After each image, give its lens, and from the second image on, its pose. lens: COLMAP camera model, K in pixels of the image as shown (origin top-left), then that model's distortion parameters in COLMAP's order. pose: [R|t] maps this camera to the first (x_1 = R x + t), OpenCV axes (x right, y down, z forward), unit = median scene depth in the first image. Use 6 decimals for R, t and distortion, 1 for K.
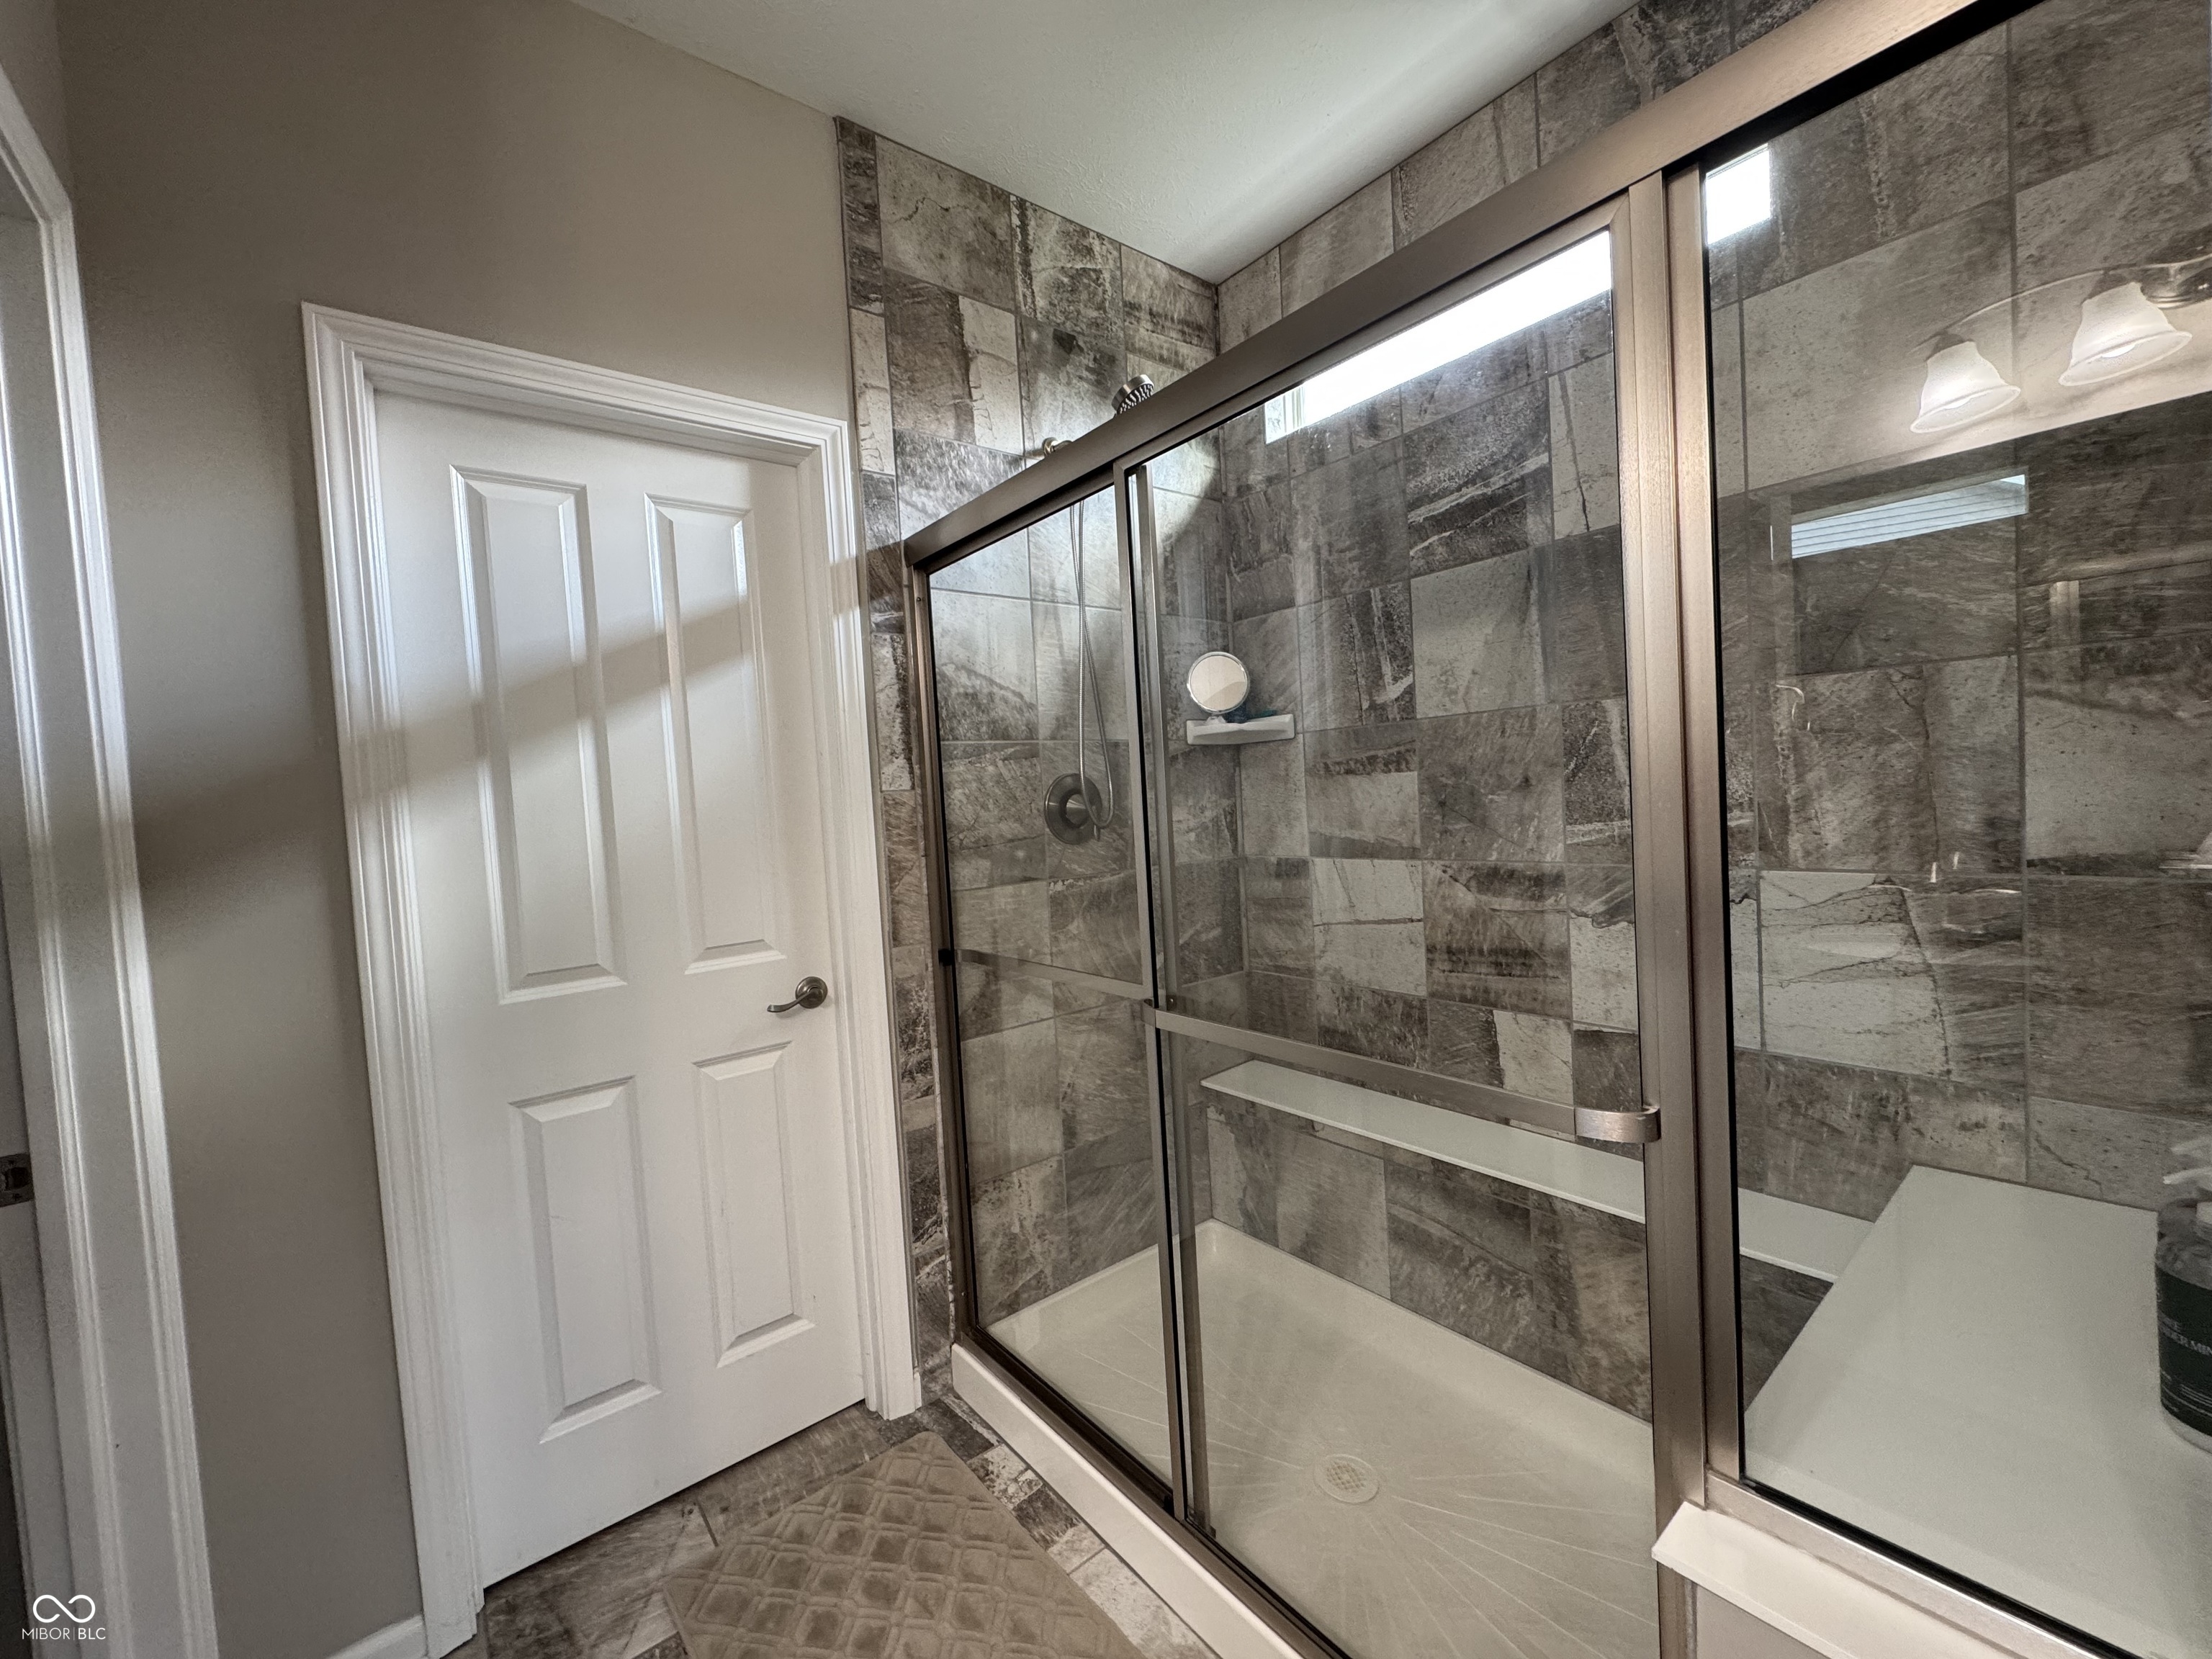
lens RADIAL K [[879.7, 0, 1107.8], [0, 879.7, 827.4], [0, 0, 1]] dist [-0.001647, 0.000221]
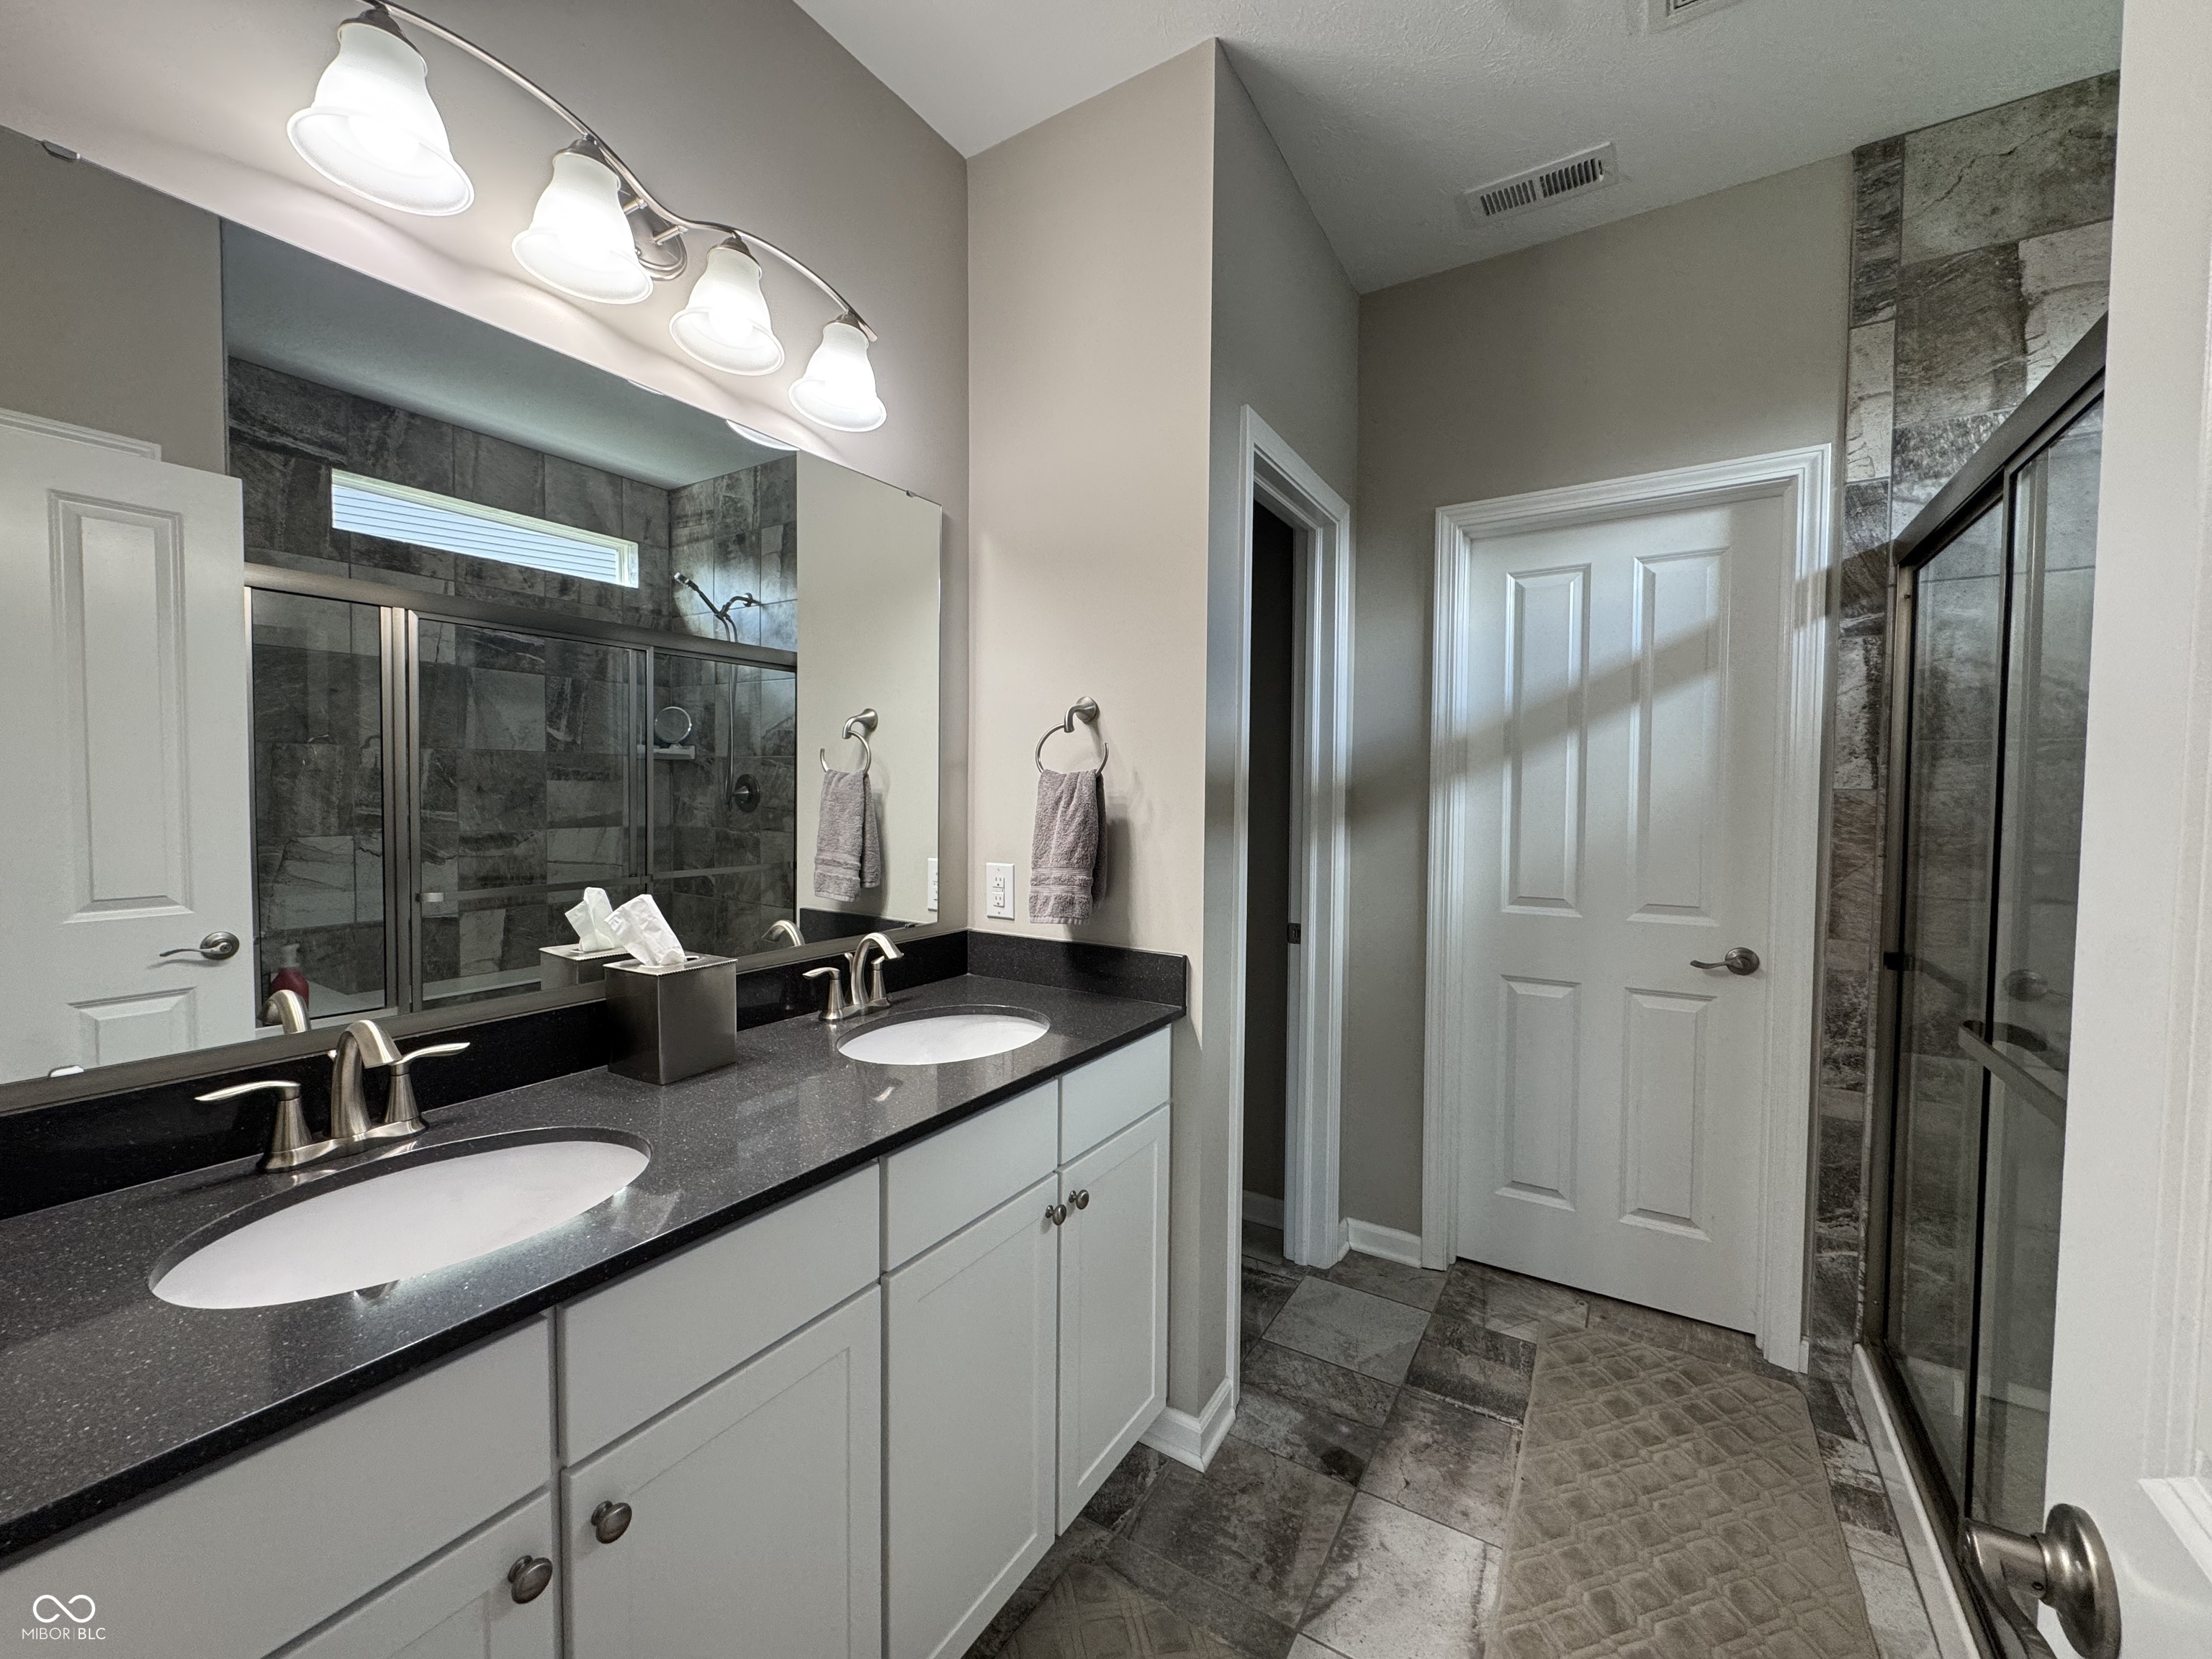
lens RADIAL K [[879.7, 0, 1108.6], [0, 879.7, 833.6], [0, 0, 1]] dist [-0.001647, 0.000221]
pose [[0.334325, 0.101510, -0.936975, 0.446050], [-0.062440, 0.994384, 0.085450, -0.024271], [0.940387, 0.029936, 0.338786, -0.170077]]
